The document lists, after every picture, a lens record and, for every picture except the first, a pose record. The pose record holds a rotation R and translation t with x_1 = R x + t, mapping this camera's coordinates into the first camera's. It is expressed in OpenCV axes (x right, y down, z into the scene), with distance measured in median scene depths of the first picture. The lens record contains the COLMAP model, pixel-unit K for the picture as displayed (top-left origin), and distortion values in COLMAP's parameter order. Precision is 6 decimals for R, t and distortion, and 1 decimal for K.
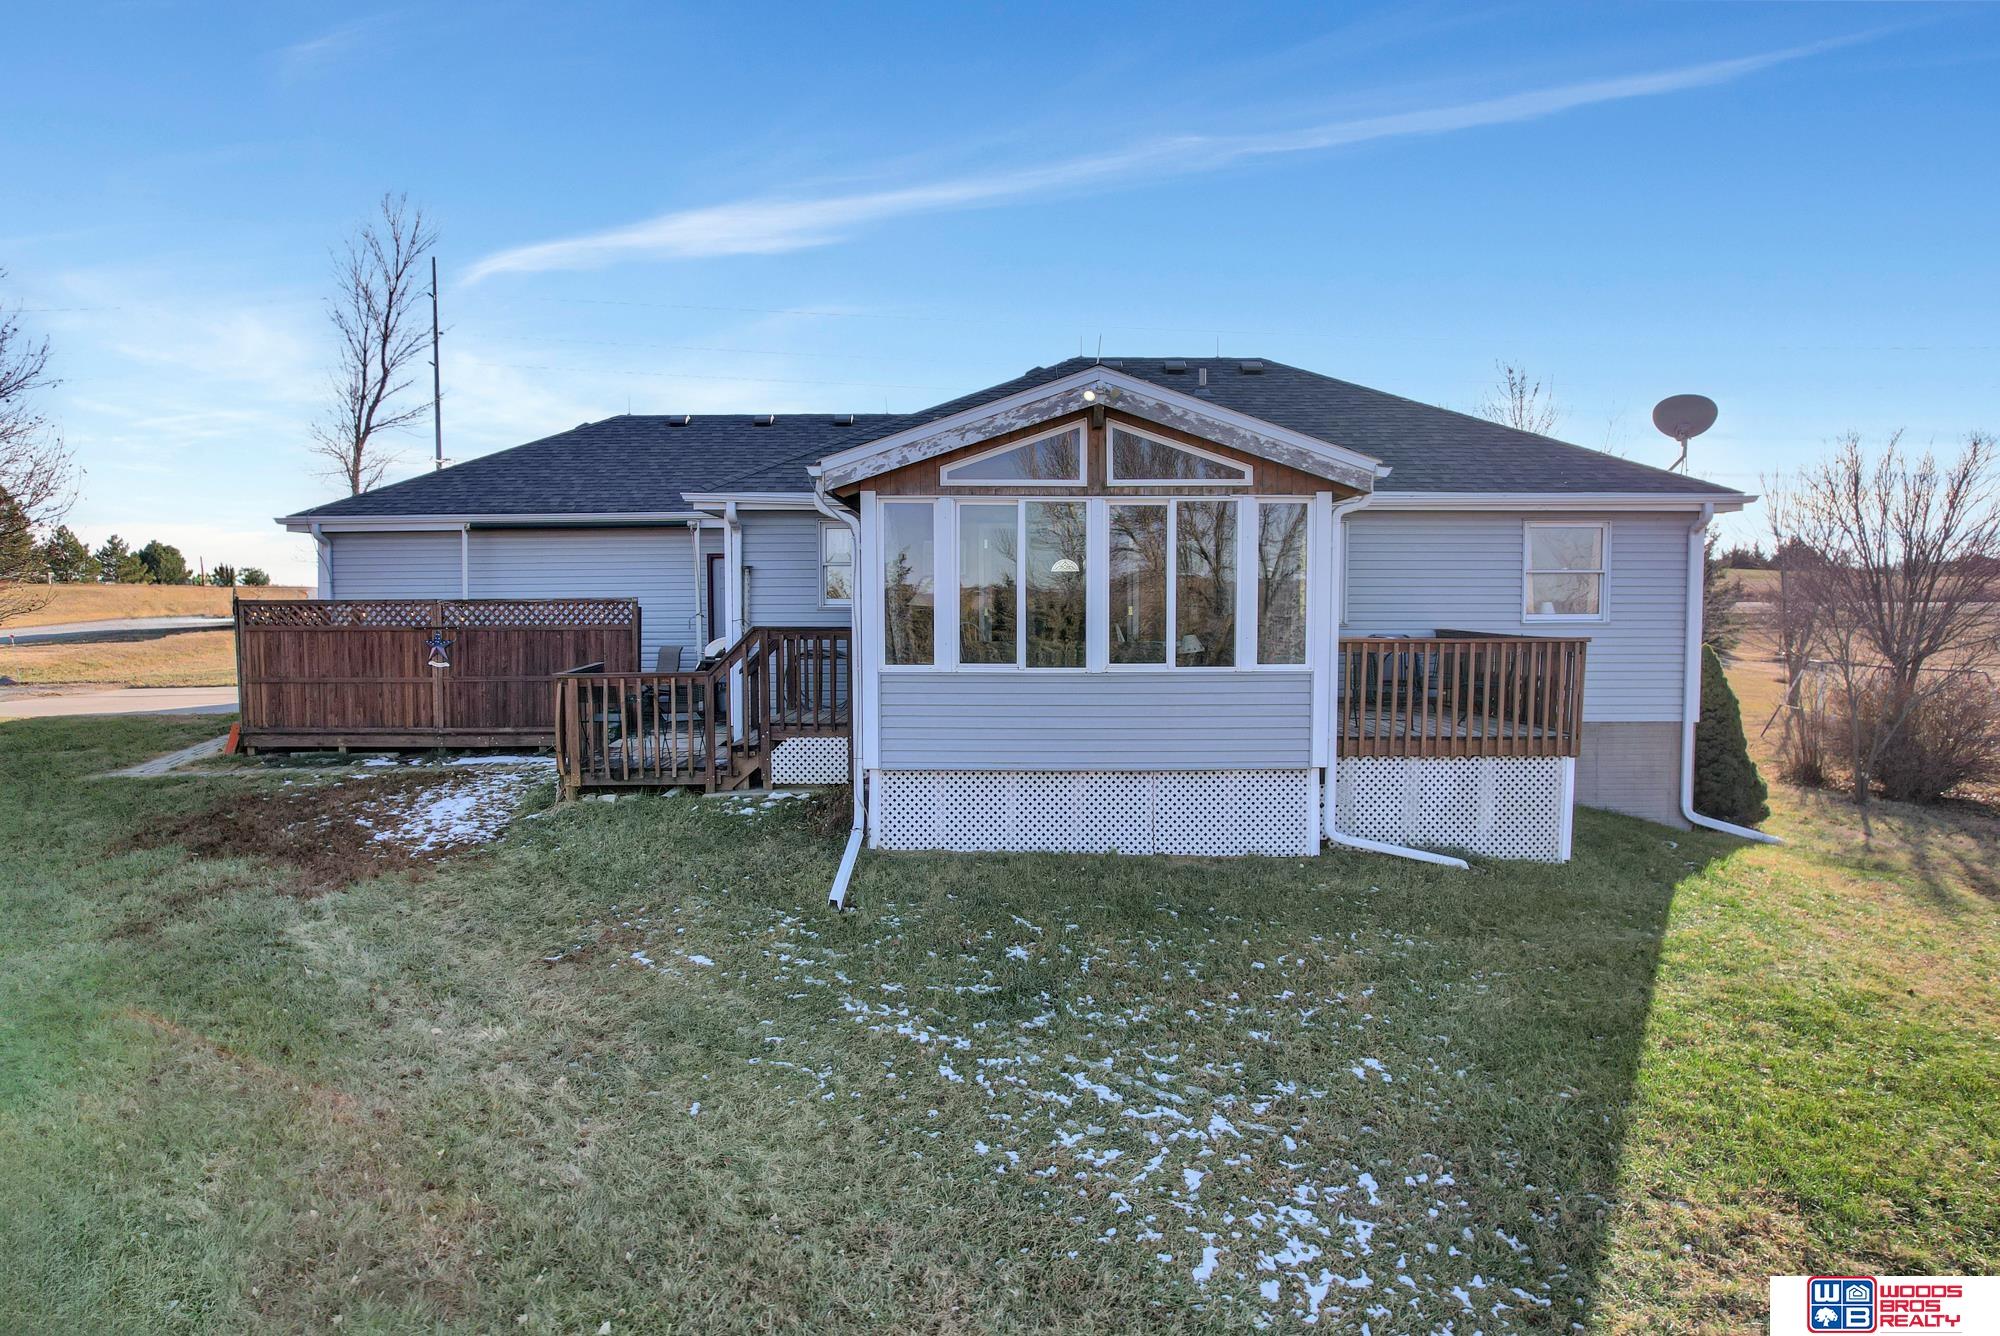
lens RADIAL K [[1265.5, 0, 1000.0], [0, 1265.5, 668.0], [0, 0, 1]] dist [-0.042611, 0.001192]
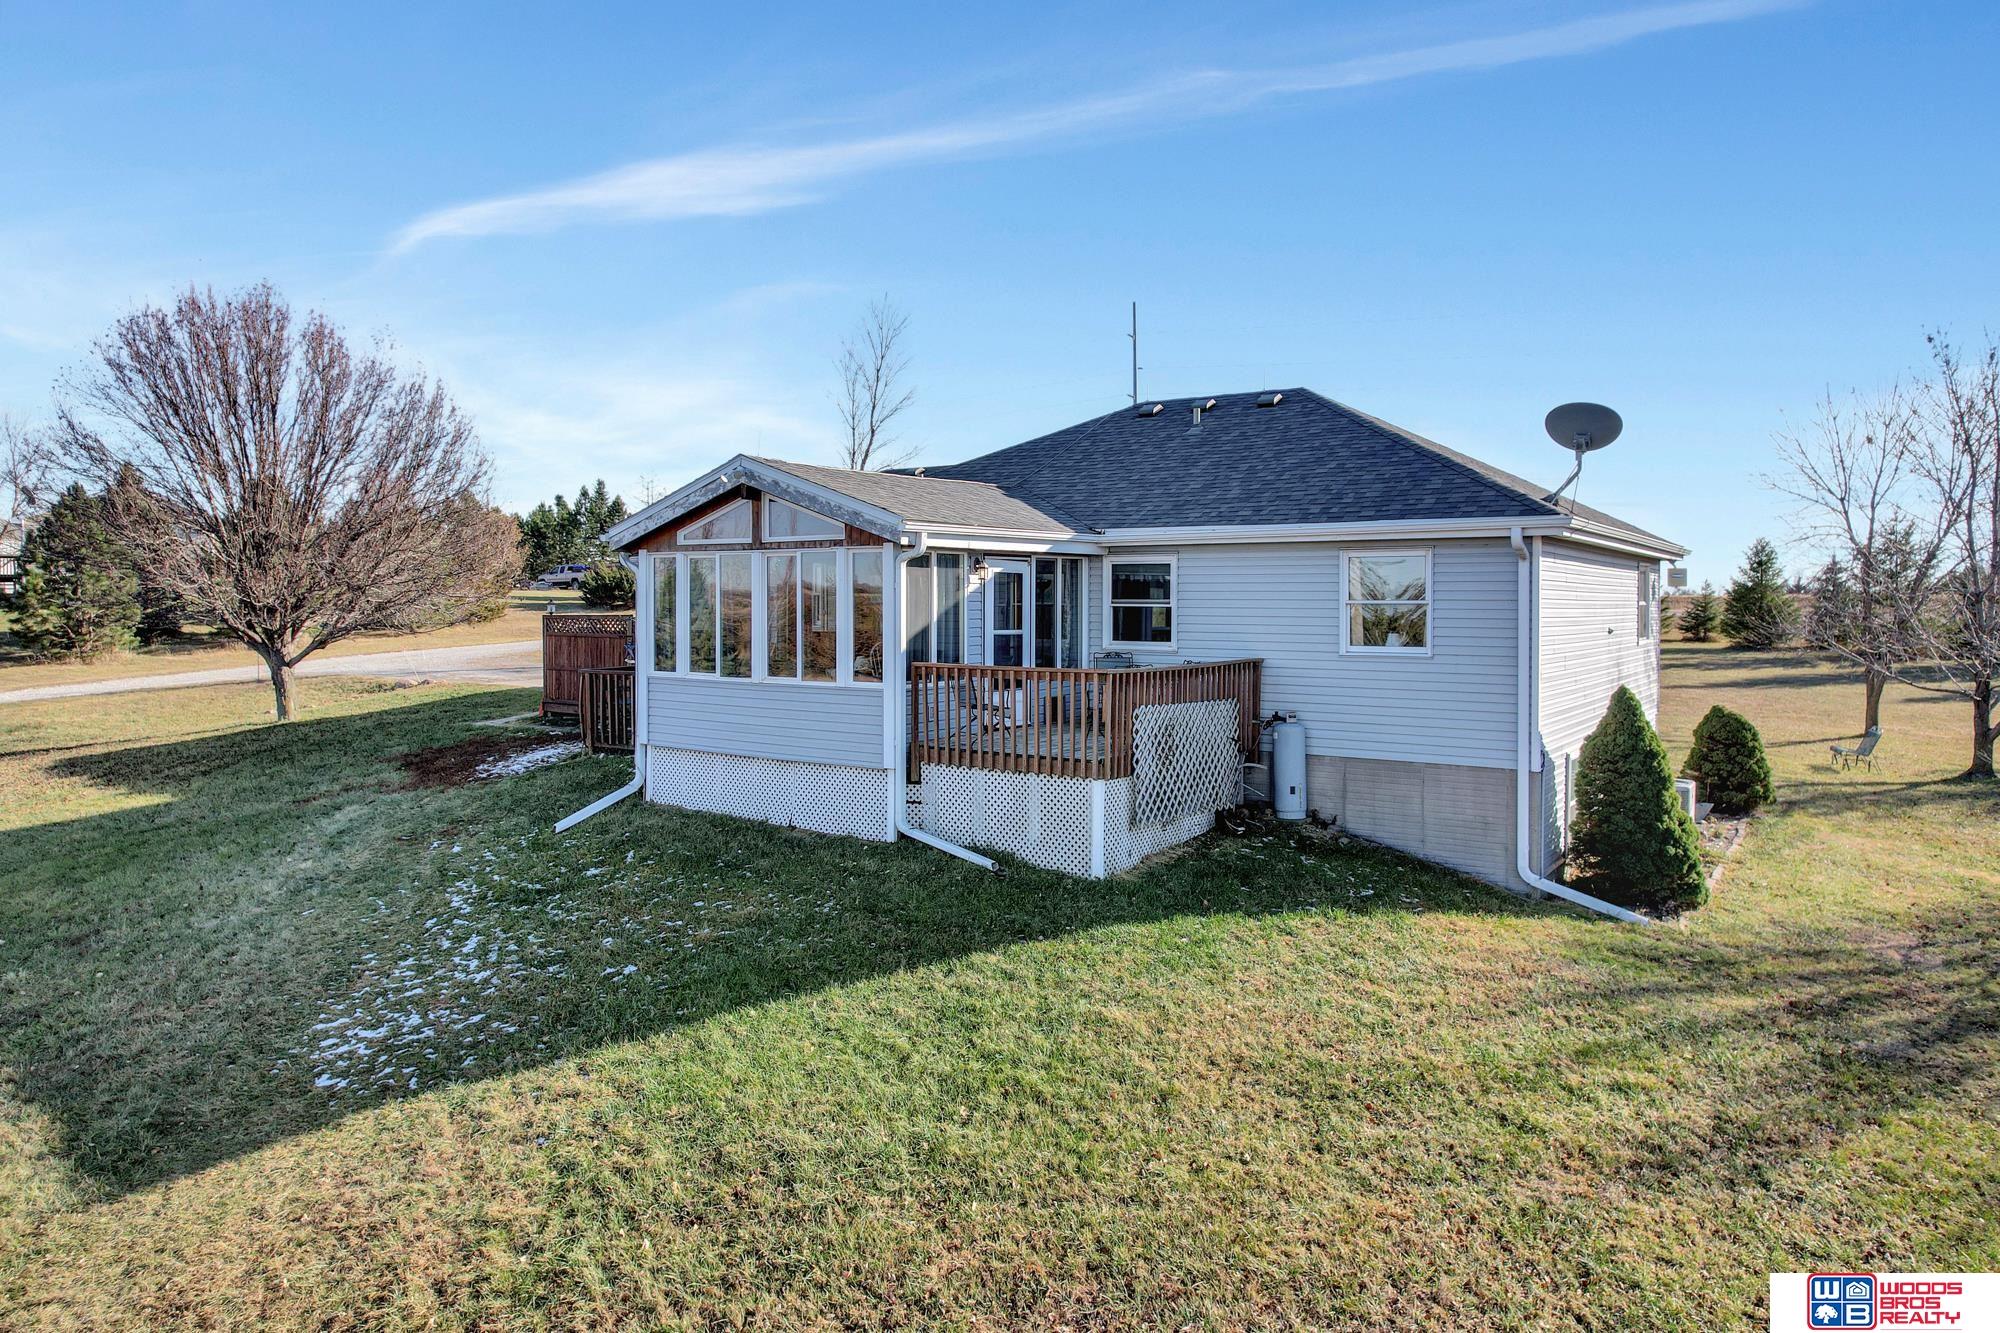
lens RADIAL K [[1288.5, 0, 998.4], [0, 1288.5, 584.5], [0, 0, 1]] dist [-0.028597, 0.000990]
pose [[0.814732, -0.001737, -0.579835, 1.061438], [-0.039126, 0.997552, -0.057965, -0.030133], [0.578516, 0.069912, 0.812670, 0.042925]]
